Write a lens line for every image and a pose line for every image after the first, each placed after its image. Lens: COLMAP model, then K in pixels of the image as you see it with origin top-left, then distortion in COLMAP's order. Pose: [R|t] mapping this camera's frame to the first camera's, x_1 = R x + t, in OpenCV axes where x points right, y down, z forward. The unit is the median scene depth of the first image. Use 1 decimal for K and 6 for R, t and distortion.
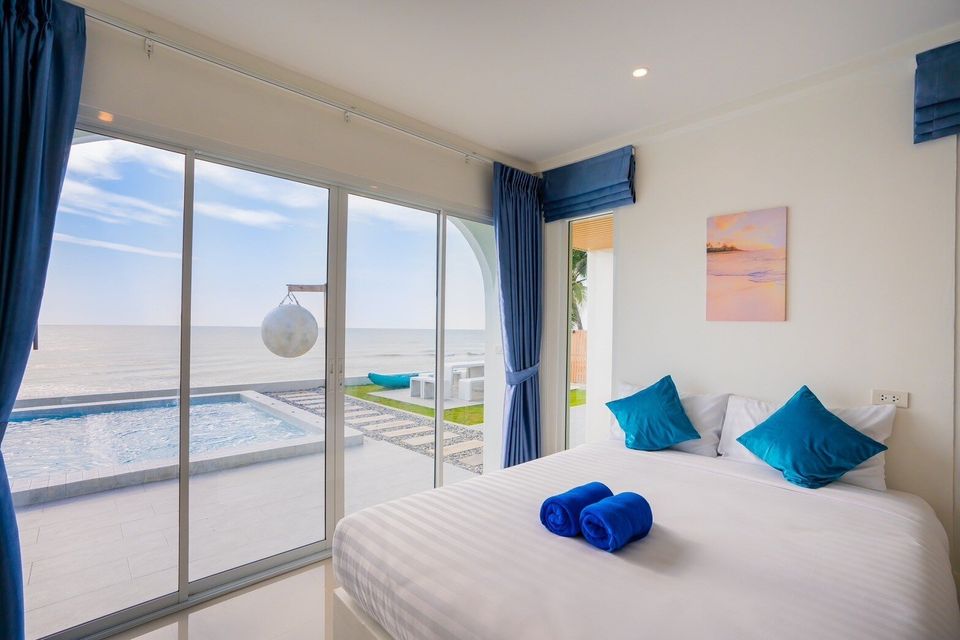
lens RADIAL K [[459.2, 0, 478.0], [0, 459.2, 330.6], [0, 0, 1]] dist [-0.047859, 0.035796]
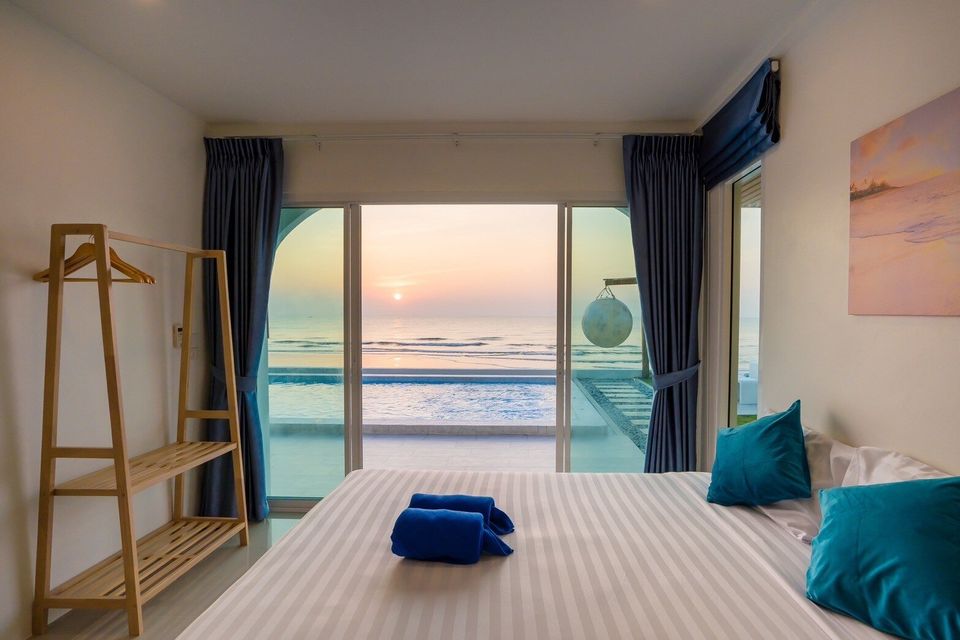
lens RADIAL K [[441.0, 0, 481.2], [0, 441.0, 334.2], [0, 0, 1]] dist [-0.058276, 0.028925]
pose [[0.716145, 0.012207, -0.697845, 0.439337], [0.010637, 0.999540, 0.028401, -0.014120], [0.697871, -0.027762, 0.715685, 0.202810]]
